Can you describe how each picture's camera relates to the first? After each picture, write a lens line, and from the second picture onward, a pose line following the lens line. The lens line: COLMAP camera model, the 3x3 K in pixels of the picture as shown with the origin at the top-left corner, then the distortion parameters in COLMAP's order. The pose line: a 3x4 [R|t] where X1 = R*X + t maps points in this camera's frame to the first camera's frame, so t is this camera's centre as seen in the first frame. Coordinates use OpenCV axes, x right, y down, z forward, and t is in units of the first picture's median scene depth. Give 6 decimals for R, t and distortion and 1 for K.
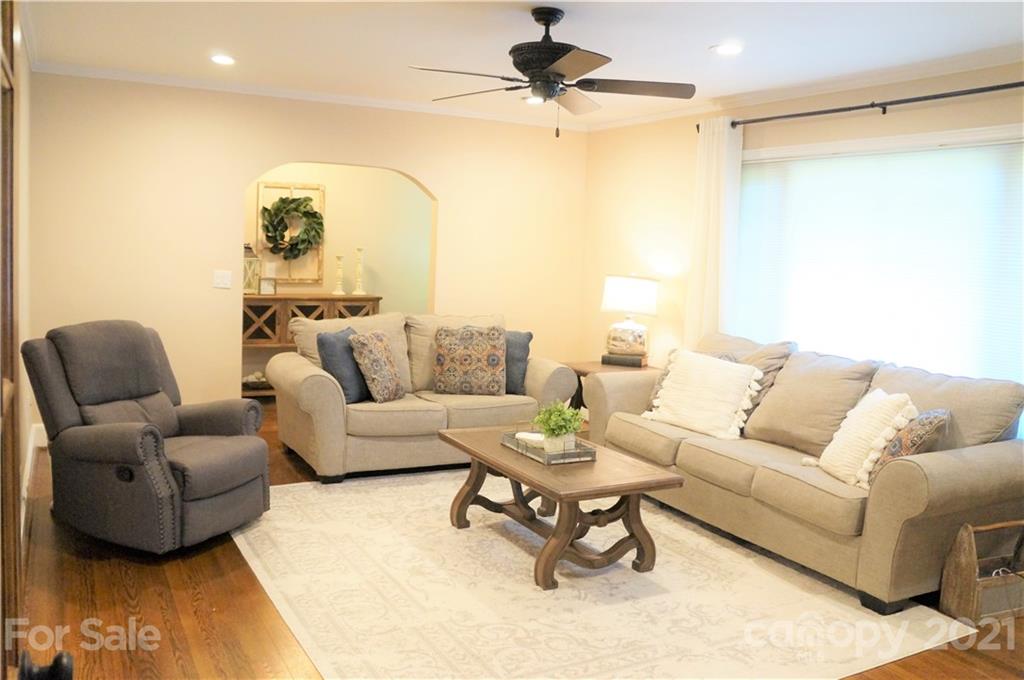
lens RADIAL K [[1002.8, 0, 505.9], [0, 1002.8, 335.8], [0, 0, 1]] dist [0.061698, 0.000000]
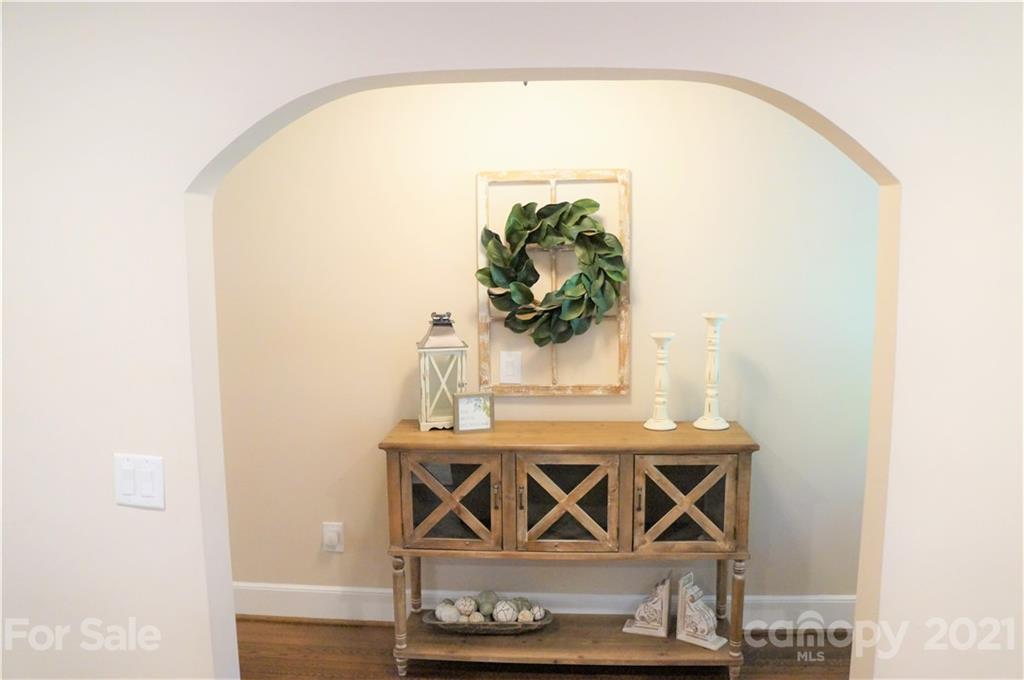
lens RADIAL K [[840.2, 0, 514.3], [0, 840.2, 330.0], [0, 0, 1]] dist [-0.141544, 0.057196]
pose [[0.856575, 0.019052, -0.515671, -0.039881], [-0.013004, 0.999798, 0.015336, -0.088010], [0.515859, -0.006431, 0.856649, 0.682826]]
